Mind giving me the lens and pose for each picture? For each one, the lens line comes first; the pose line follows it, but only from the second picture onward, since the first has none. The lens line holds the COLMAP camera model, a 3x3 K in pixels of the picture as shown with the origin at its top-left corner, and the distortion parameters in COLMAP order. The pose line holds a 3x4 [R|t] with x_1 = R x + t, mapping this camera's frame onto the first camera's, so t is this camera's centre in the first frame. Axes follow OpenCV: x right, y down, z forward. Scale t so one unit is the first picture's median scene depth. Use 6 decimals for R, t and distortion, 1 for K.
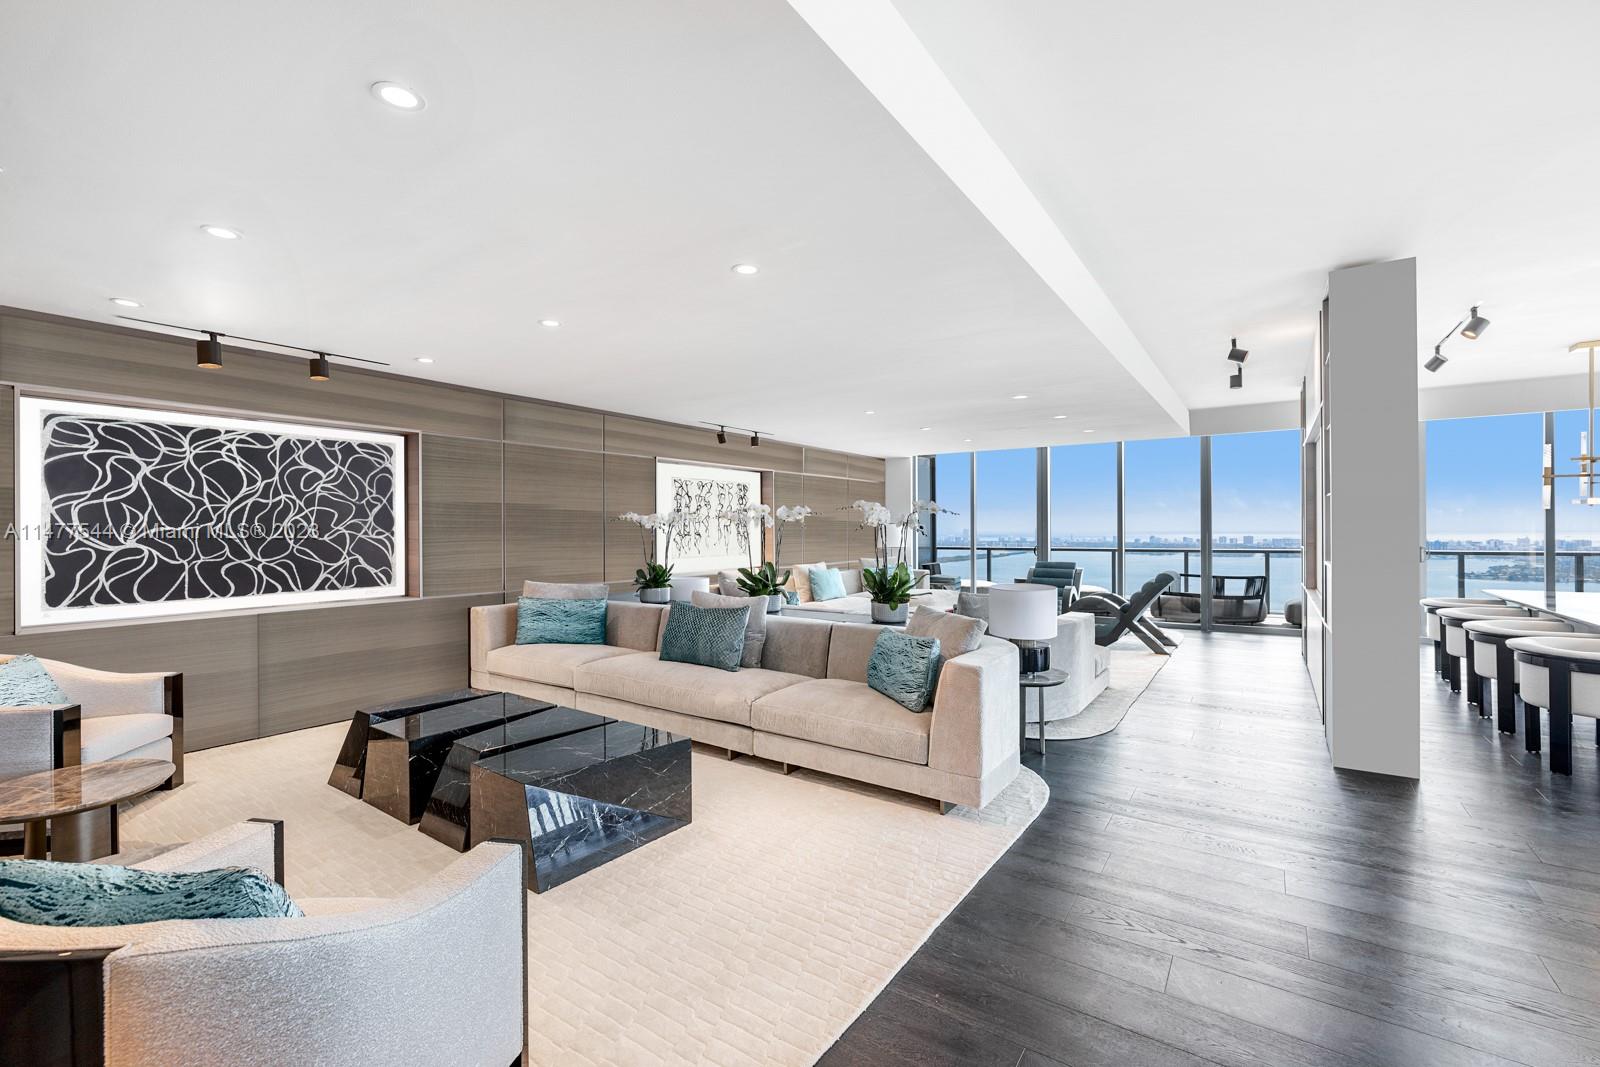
lens RADIAL K [[679.8, 0, 803.8], [0, 679.8, 529.4], [0, 0, 1]] dist [-0.001186, 0.002313]
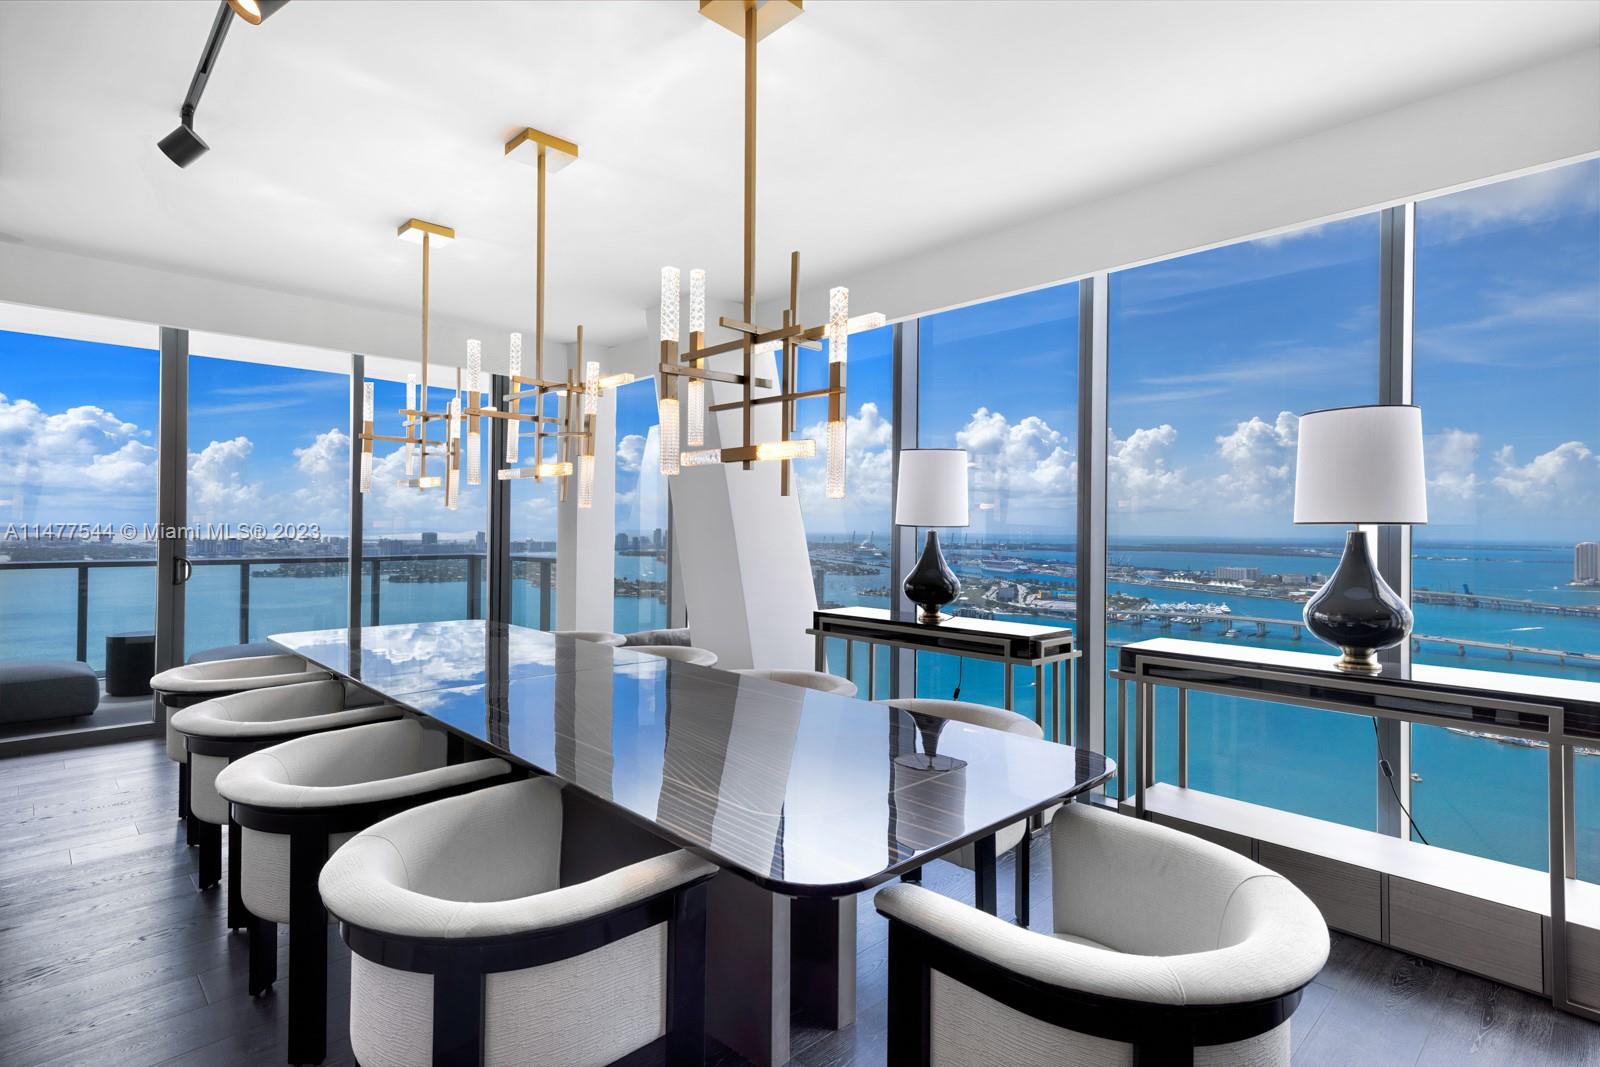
lens RADIAL K [[750.2, 0, 802.3], [0, 750.2, 530.6], [0, 0, 1]] dist [0.002017, 0.000125]
pose [[0.183194, 0.003152, 0.983072, 0.825847], [-0.008789, 0.999960, -0.001568, 0.000962], [-0.983037, -0.008353, 0.183214, 0.809671]]
